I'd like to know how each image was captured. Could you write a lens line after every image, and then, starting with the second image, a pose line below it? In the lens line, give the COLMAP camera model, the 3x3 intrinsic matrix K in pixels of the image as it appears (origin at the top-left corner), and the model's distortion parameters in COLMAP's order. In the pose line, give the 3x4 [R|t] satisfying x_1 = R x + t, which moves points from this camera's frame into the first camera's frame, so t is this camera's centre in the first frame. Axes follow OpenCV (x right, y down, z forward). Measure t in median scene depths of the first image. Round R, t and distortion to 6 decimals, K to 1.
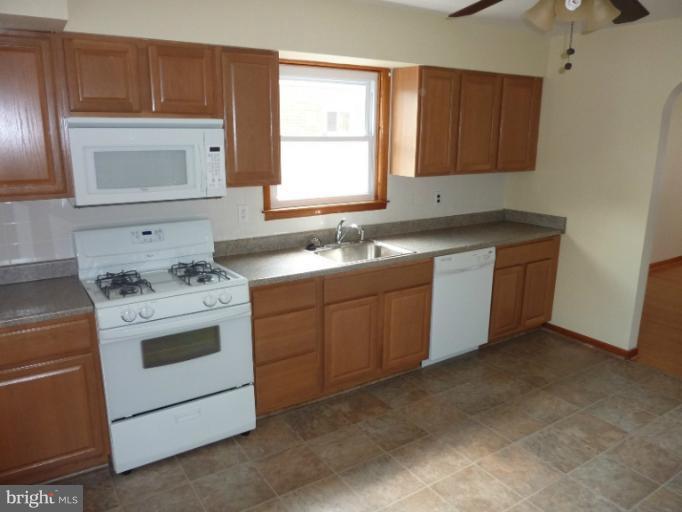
lens RADIAL K [[518.2, 0, 343.1], [0, 518.2, 254.6], [0, 0, 1]] dist [-0.008086, -0.037892]
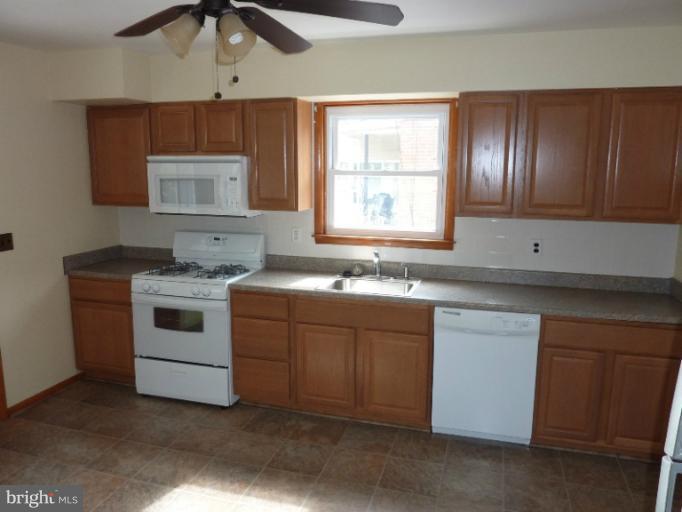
lens RADIAL K [[518.2, 0, 343.1], [0, 518.2, 254.6], [0, 0, 1]] dist [-0.008086, -0.037892]
pose [[0.645570, 0.126895, -0.753085, 0.862846], [-0.179166, 0.983743, 0.012173, -0.076891], [0.742387, 0.127069, 0.657811, 0.351070]]
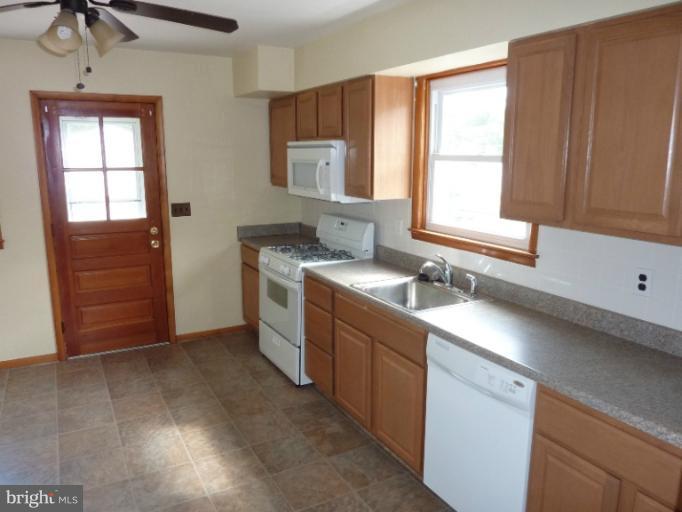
lens RADIAL K [[518.2, 0, 343.1], [0, 518.2, 254.6], [0, 0, 1]] dist [-0.008086, -0.037892]
pose [[-0.072169, 0.186149, -0.979868, 0.978309], [-0.234250, 0.951786, 0.198067, -0.235198], [0.969494, 0.243828, -0.025084, 1.048546]]
